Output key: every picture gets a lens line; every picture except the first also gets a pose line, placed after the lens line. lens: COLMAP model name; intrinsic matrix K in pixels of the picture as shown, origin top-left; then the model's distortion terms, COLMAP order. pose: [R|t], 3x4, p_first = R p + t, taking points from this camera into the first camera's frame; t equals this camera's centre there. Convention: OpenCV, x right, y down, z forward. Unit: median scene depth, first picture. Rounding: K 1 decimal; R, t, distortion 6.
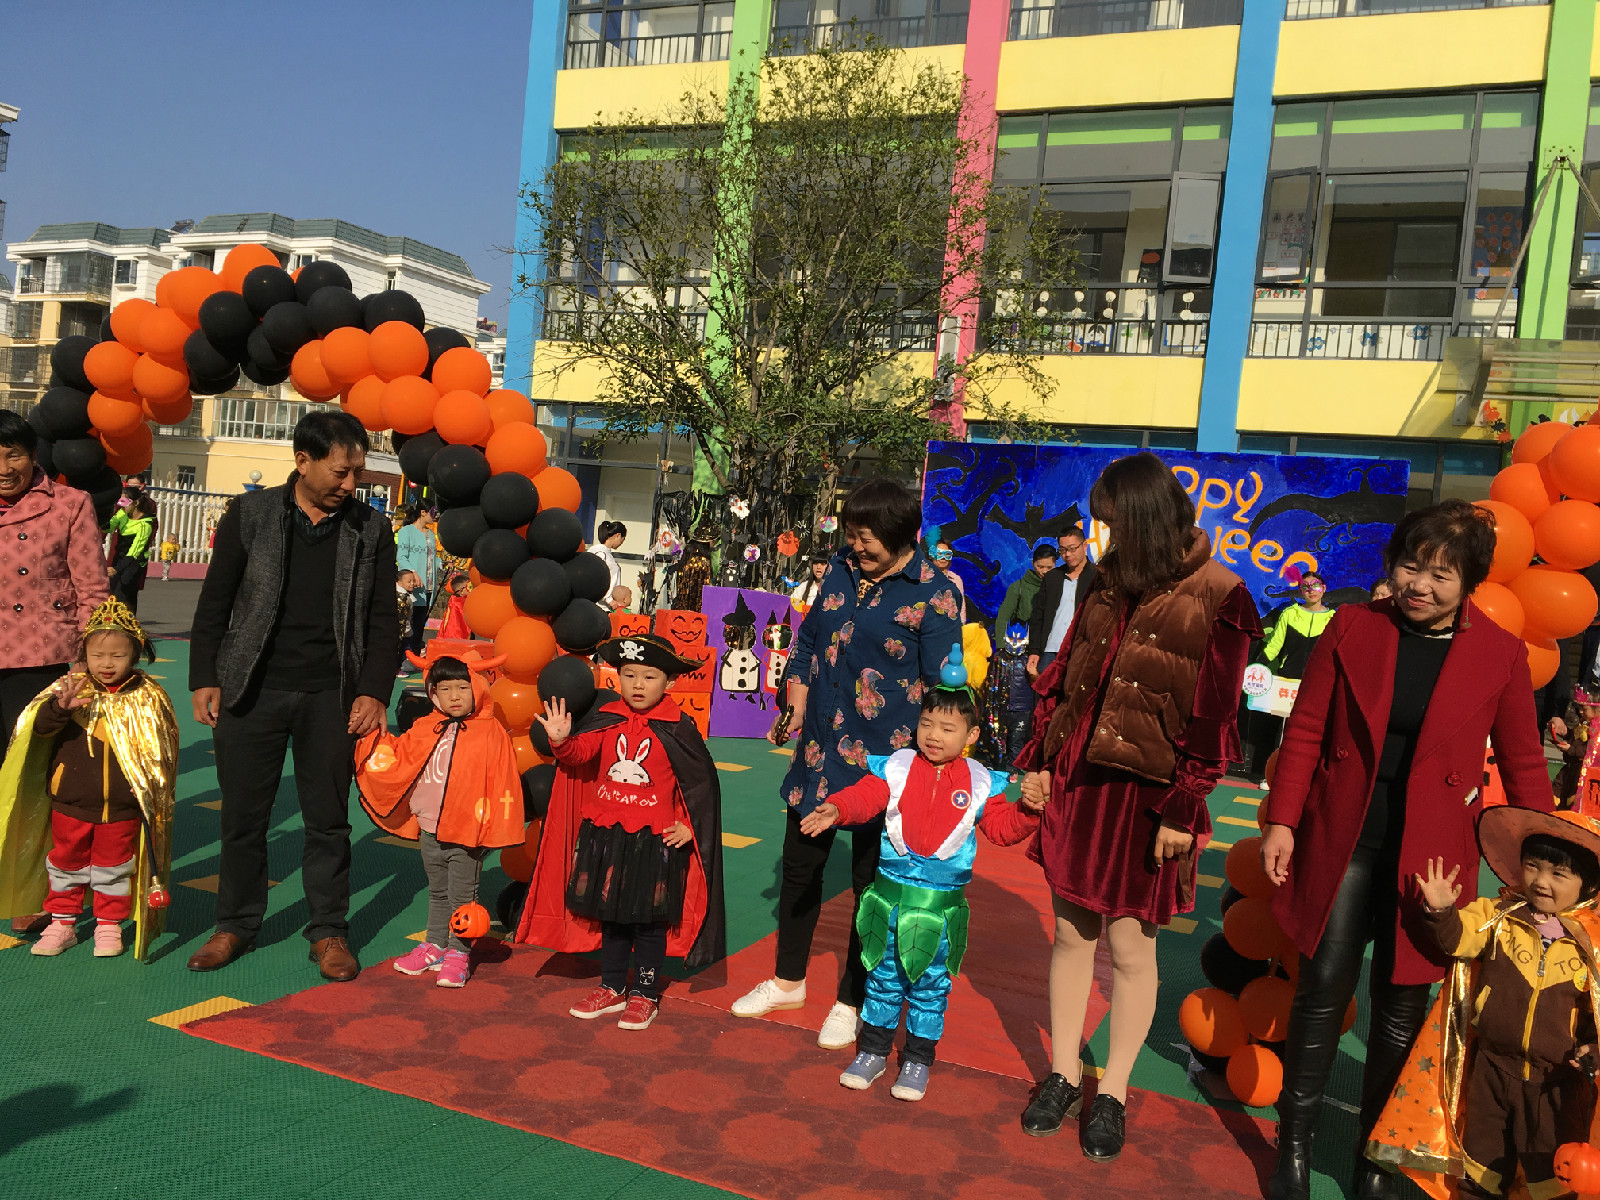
lens RADIAL K [[1380.6, 0, 793.6], [0, 1380.6, 600.1], [0, 0, 1]] dist [0.092813, -0.130983]
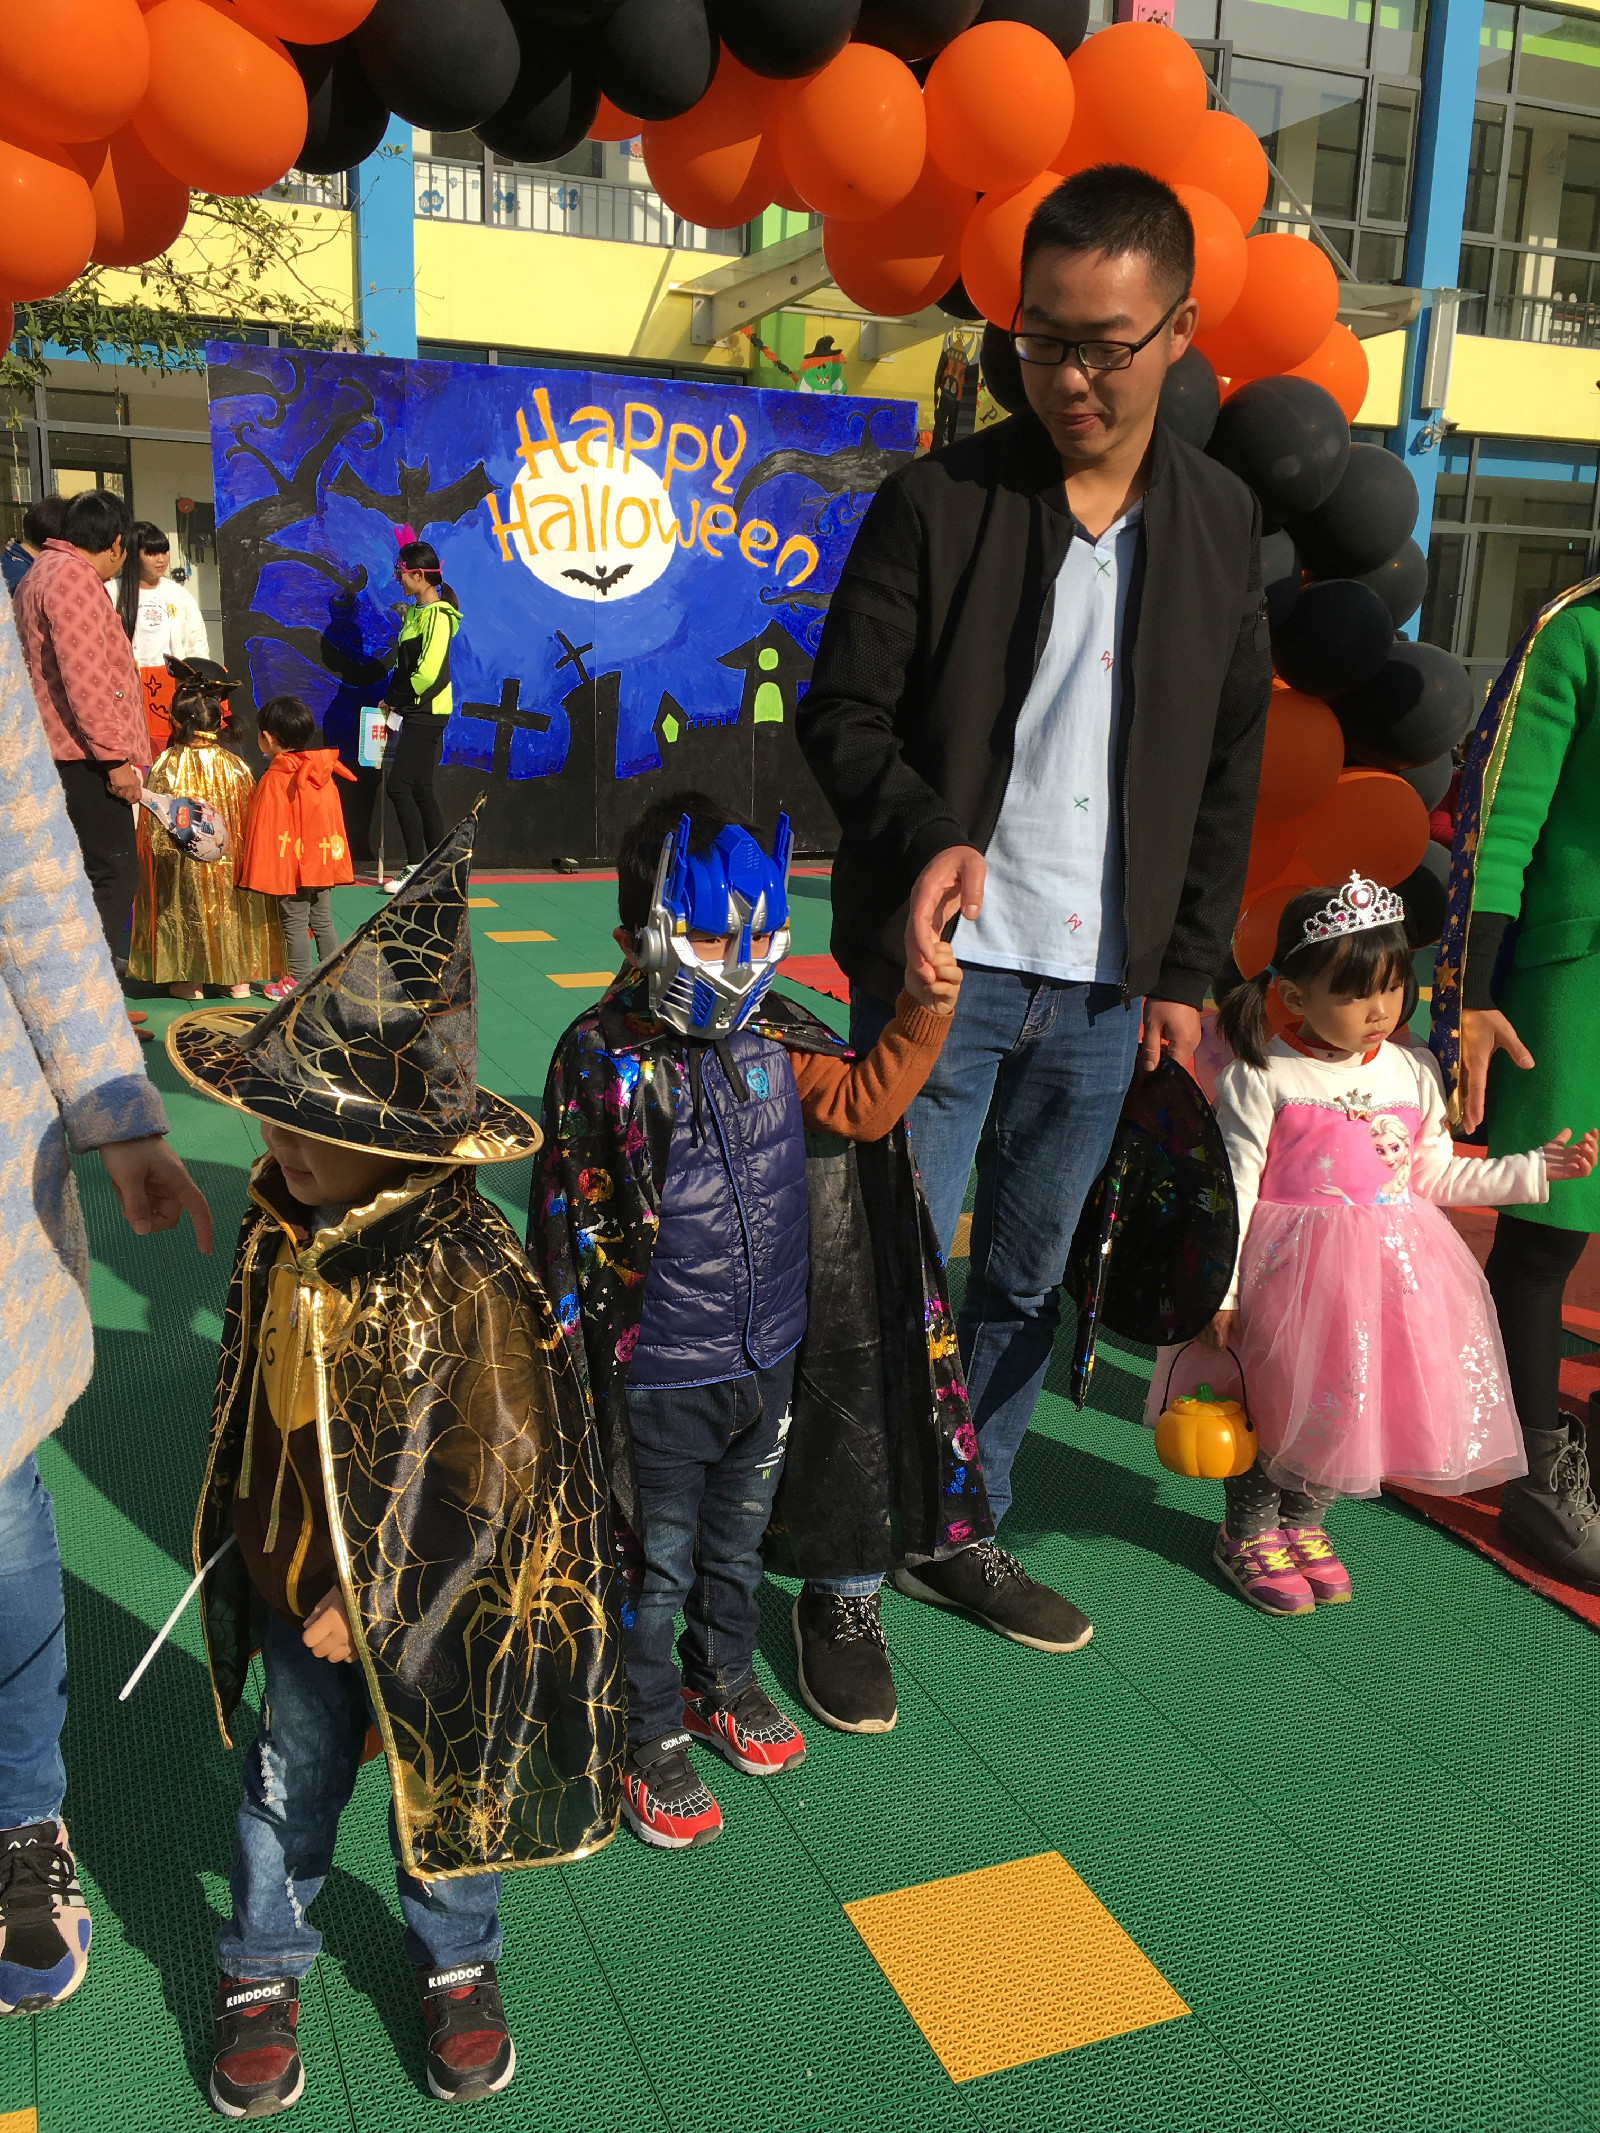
lens RADIAL K [[1840.5, 0, 797.0], [0, 1840.5, 1060.3], [0, 0, 1]] dist [0.092813, -0.130983]
pose [[0.699785, -0.229472, 0.676493, -0.257504], [0.051355, 0.960711, 0.272758, -0.026501], [-0.712505, -0.156130, 0.684076, 0.233607]]
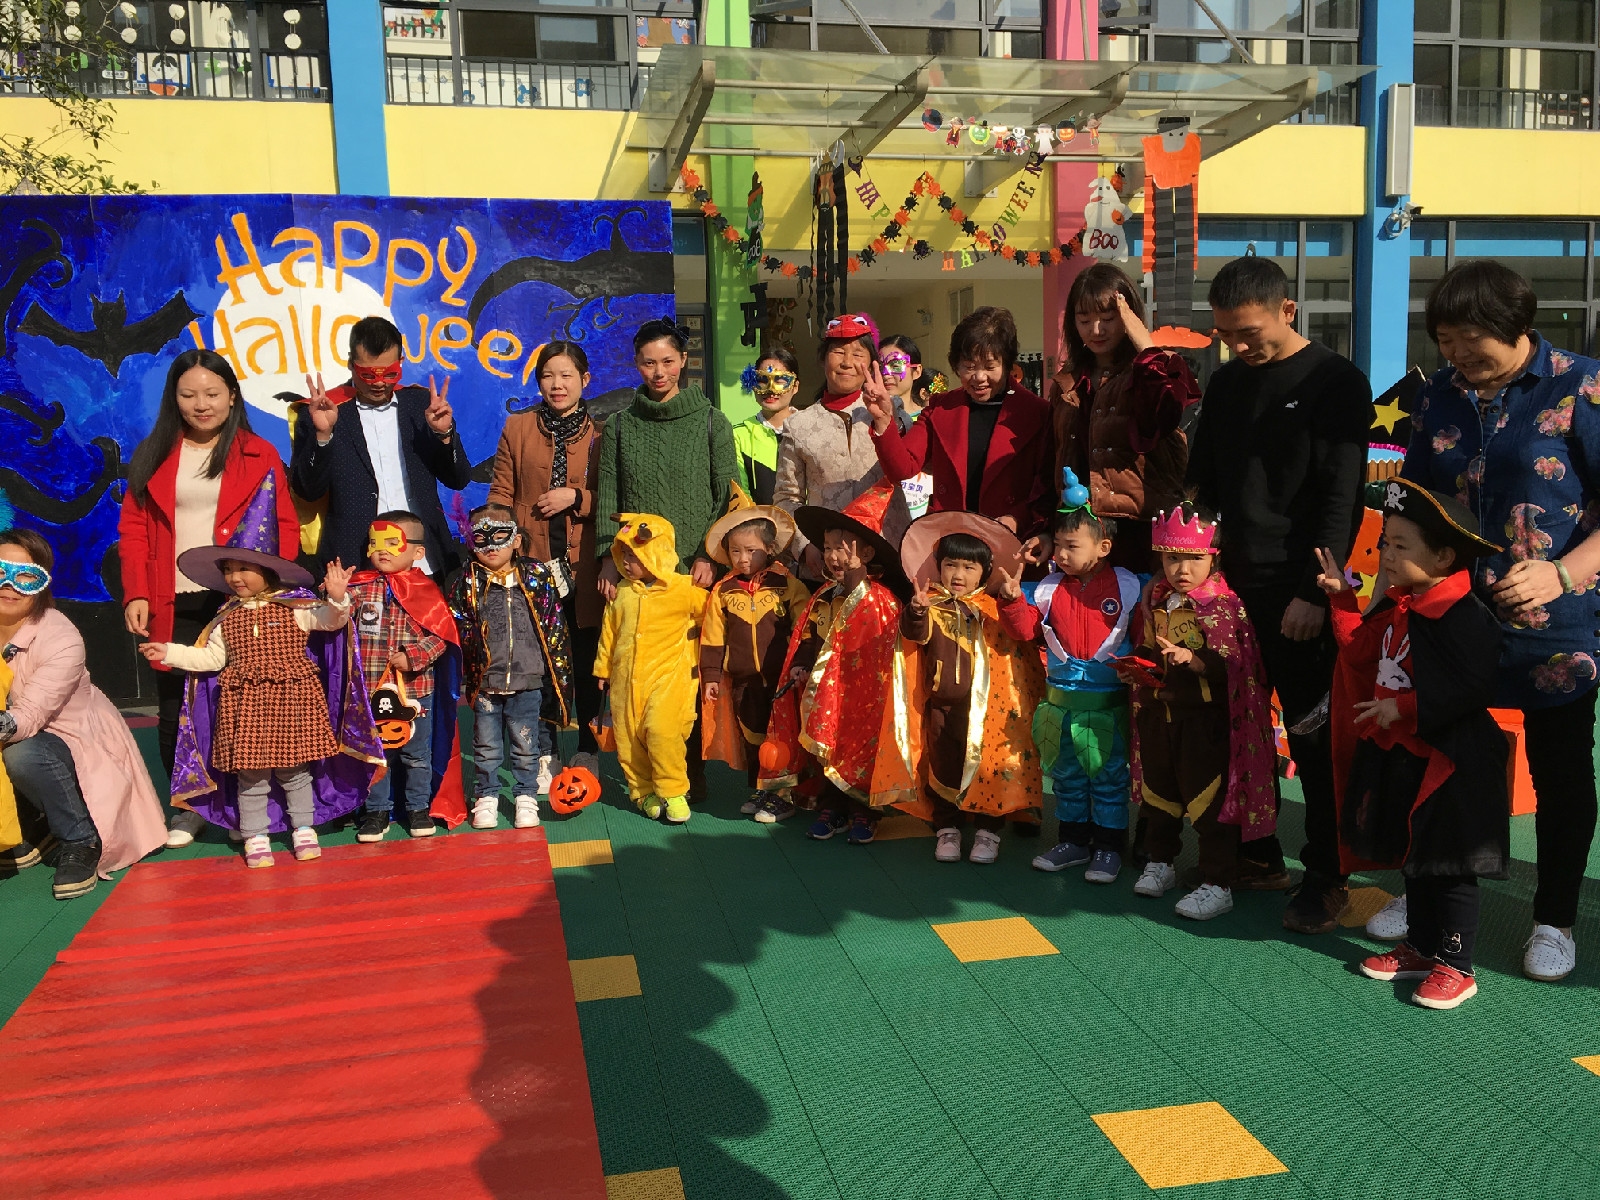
lens RADIAL K [[1380.6, 0, 816.9], [0, 1380.6, 608.3], [0, 0, 1]] dist [0.092813, -0.130983]
pose [[0.811024, -0.180888, 0.556345, 0.051432], [0.115768, 0.981814, 0.150460, 0.004351], [-0.573444, -0.057620, 0.817216, 0.270442]]
